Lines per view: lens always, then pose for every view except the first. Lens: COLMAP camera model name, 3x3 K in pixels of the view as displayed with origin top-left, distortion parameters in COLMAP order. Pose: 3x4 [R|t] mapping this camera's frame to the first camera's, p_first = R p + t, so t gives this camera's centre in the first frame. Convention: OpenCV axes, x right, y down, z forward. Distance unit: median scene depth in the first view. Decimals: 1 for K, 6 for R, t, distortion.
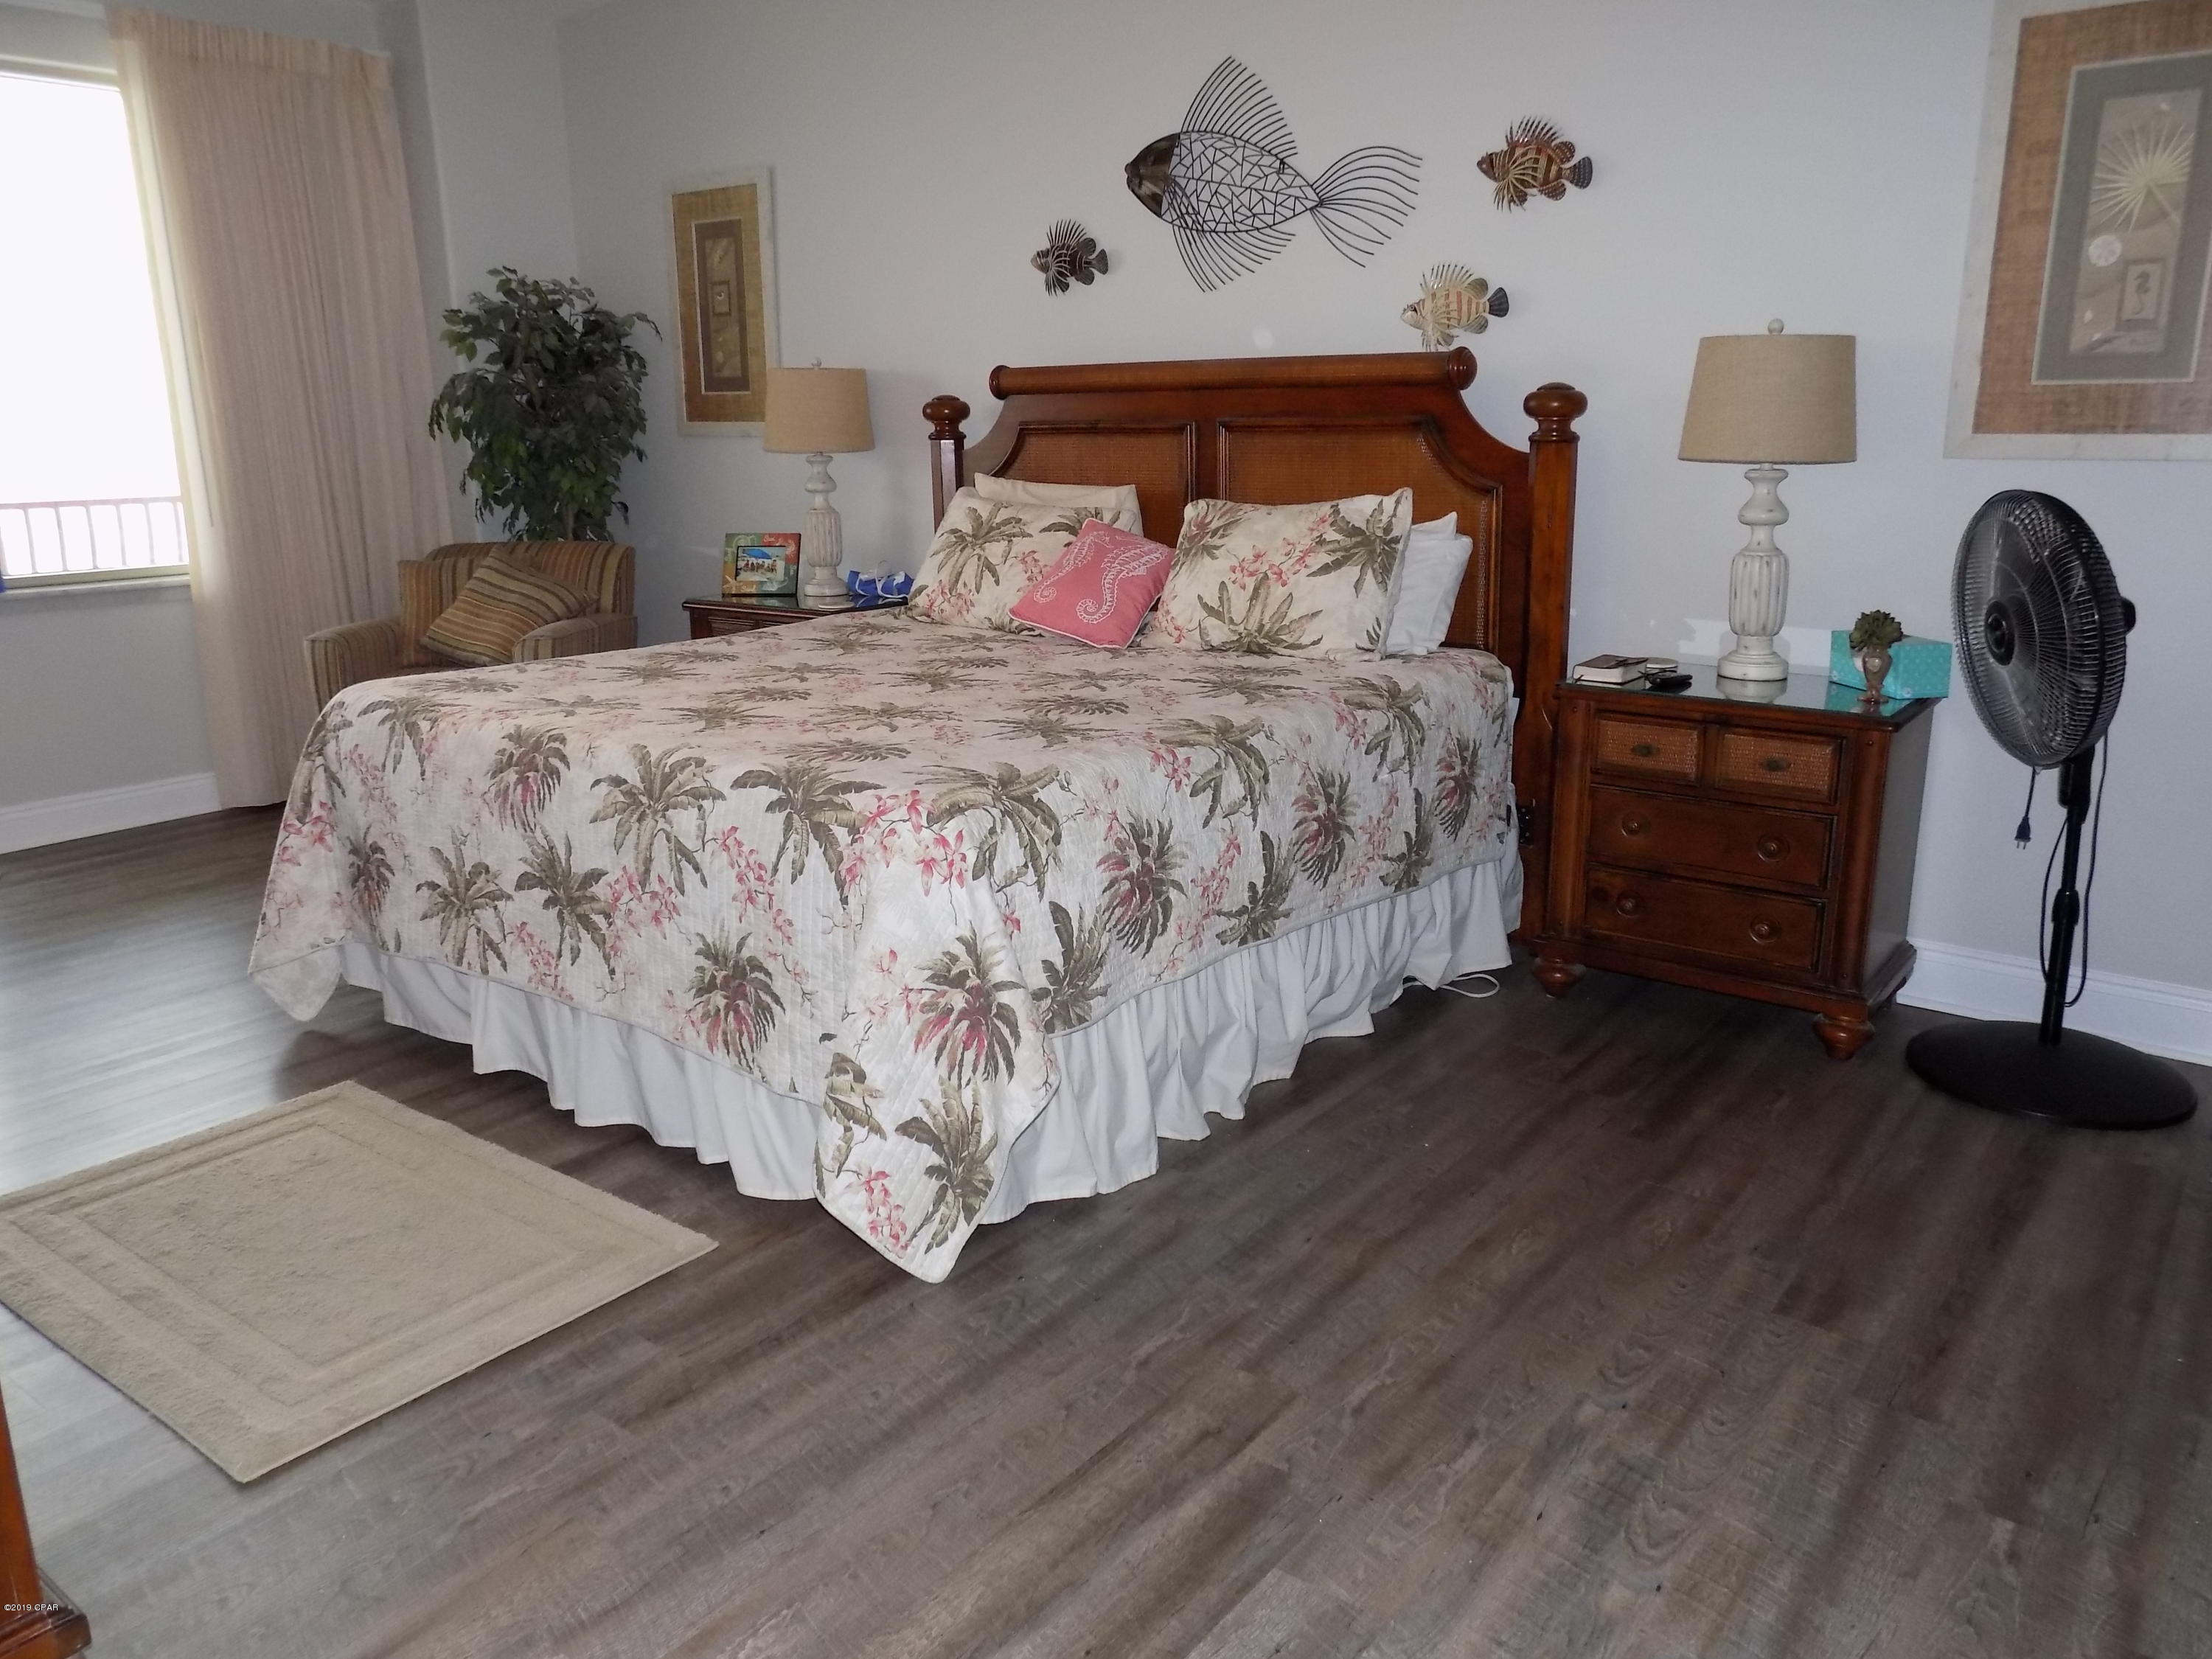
lens RADIAL K [[1640.8, 0, 1107.7], [0, 1640.8, 830.7], [0, 0, 1]] dist [-0.060822, 0.084568]
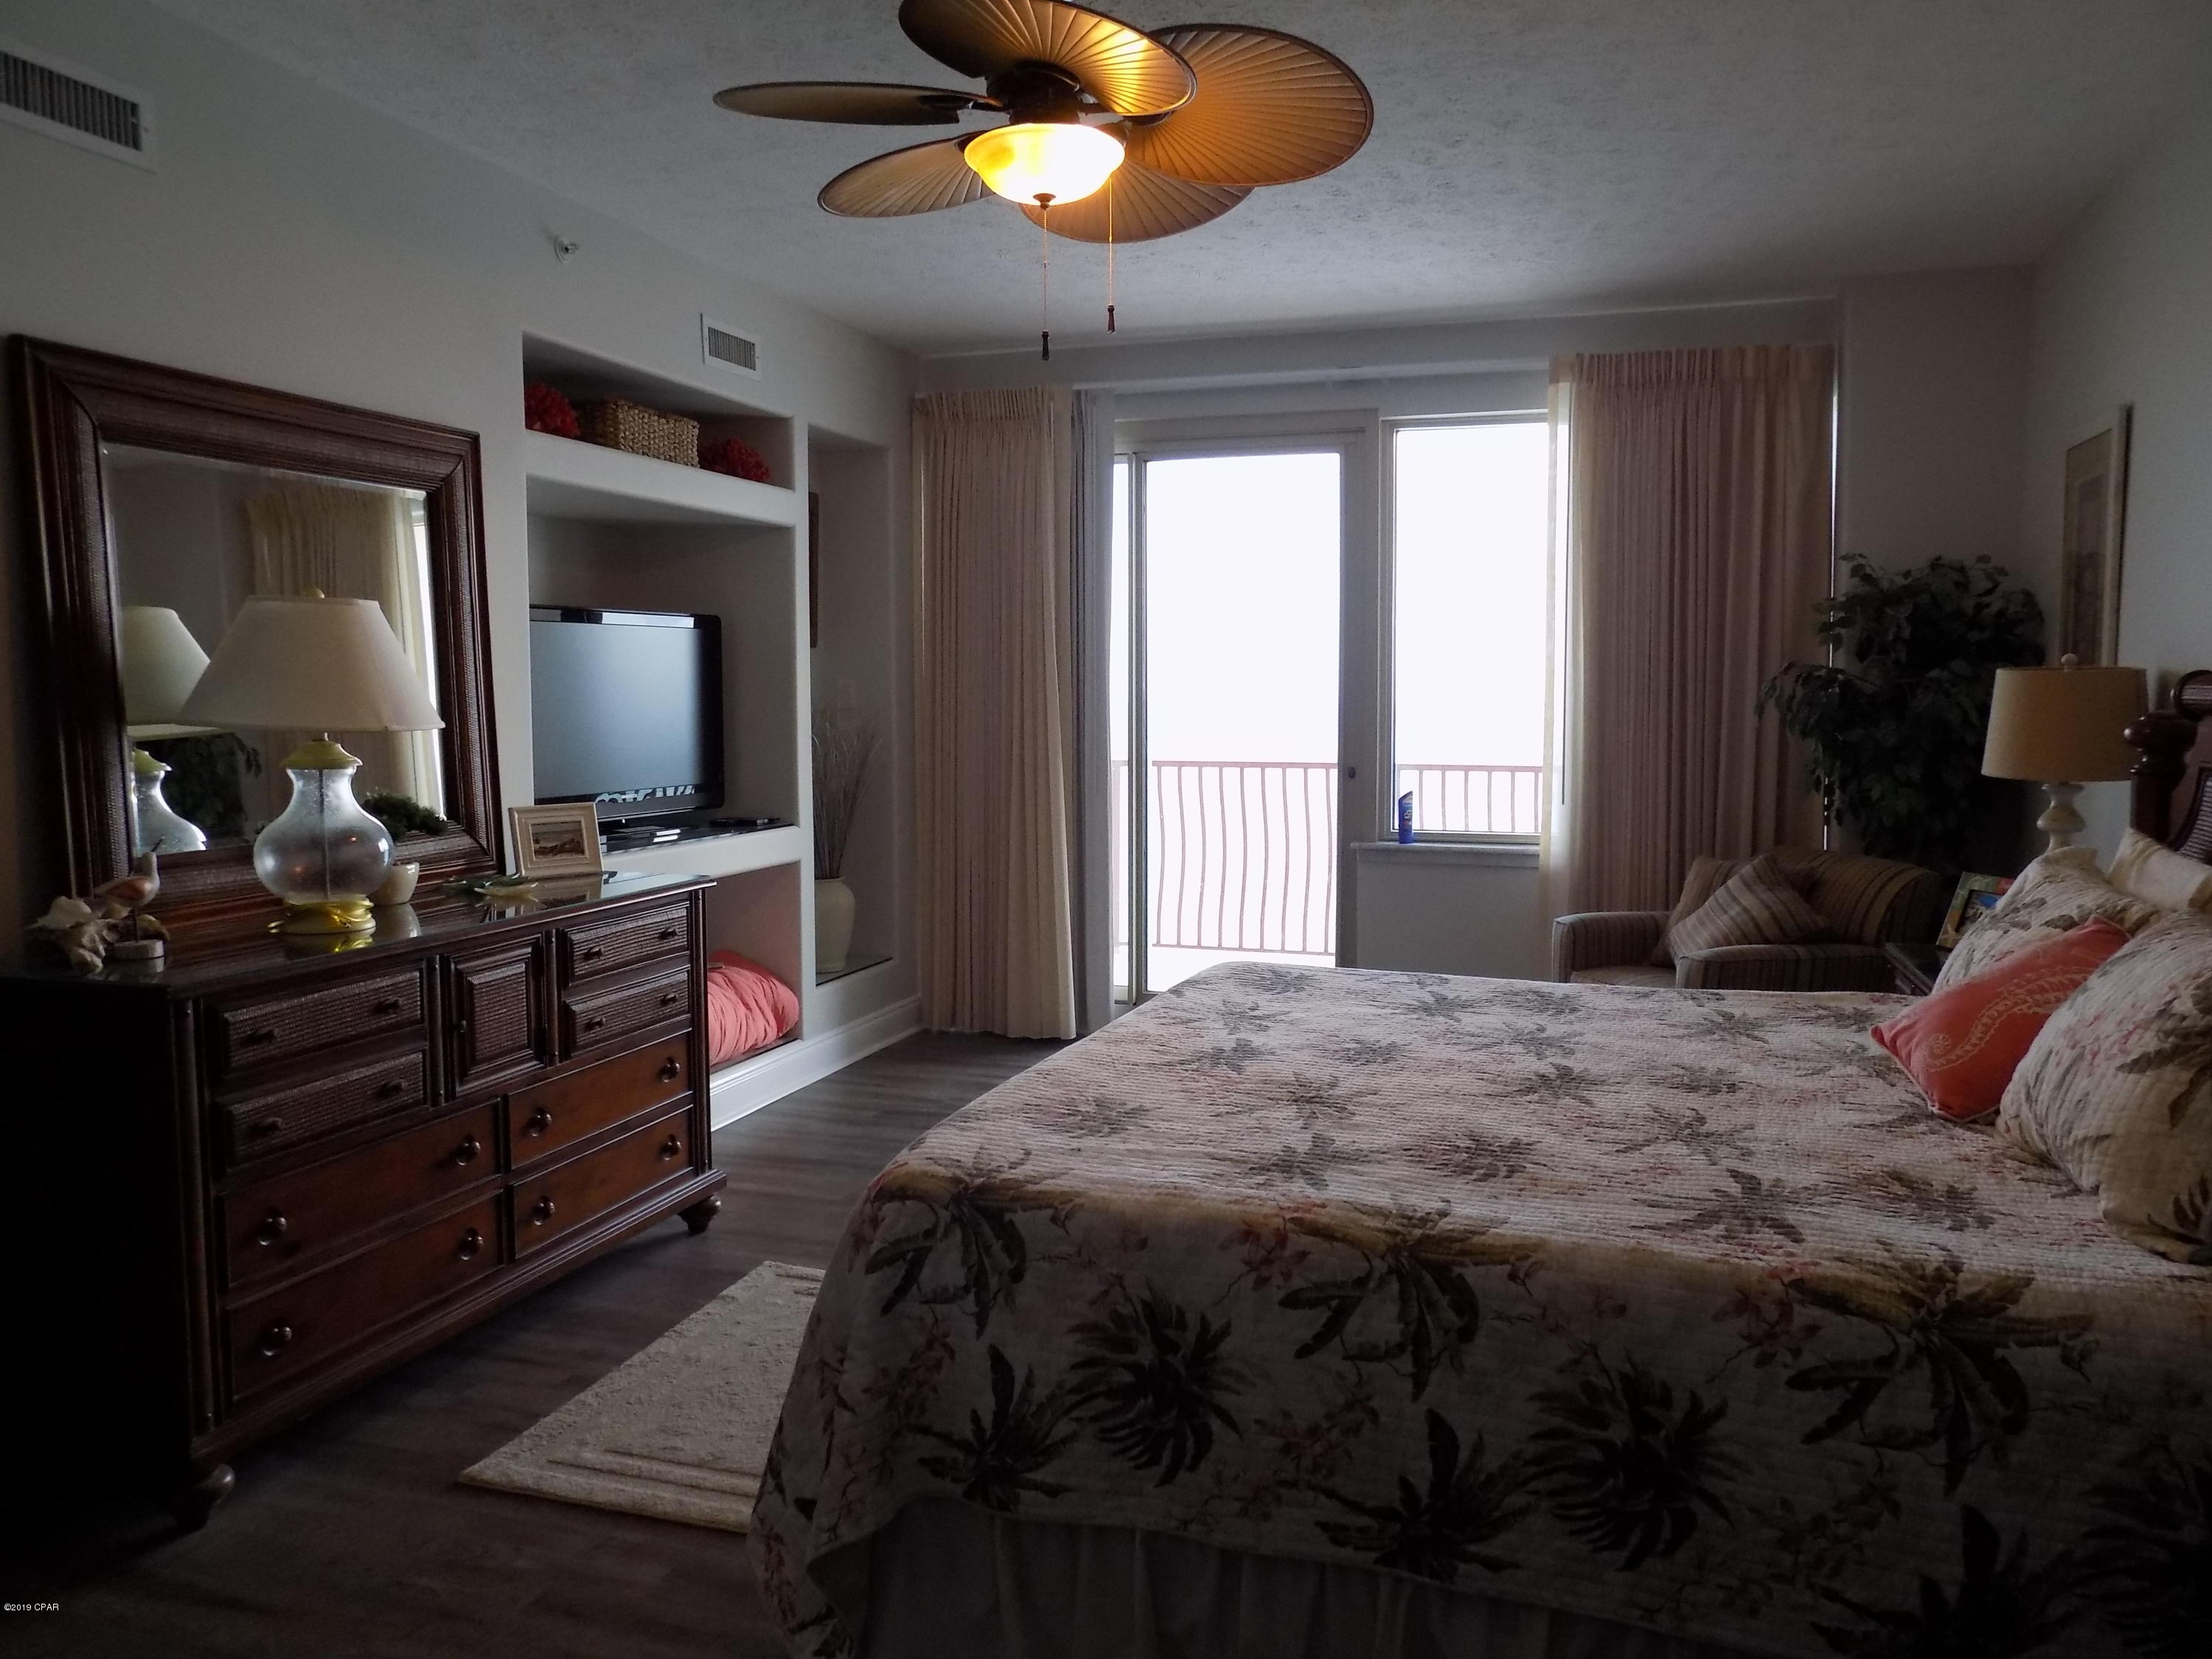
lens RADIAL K [[1640.8, 0, 1105.4], [0, 1640.8, 831.0], [0, 0, 1]] dist [-0.060822, 0.084568]
pose [[0.364247, 0.099930, -0.925926, 0.623520], [-0.240164, 0.970678, 0.010282, -0.198662], [0.899803, 0.218629, 0.377566, 0.593377]]
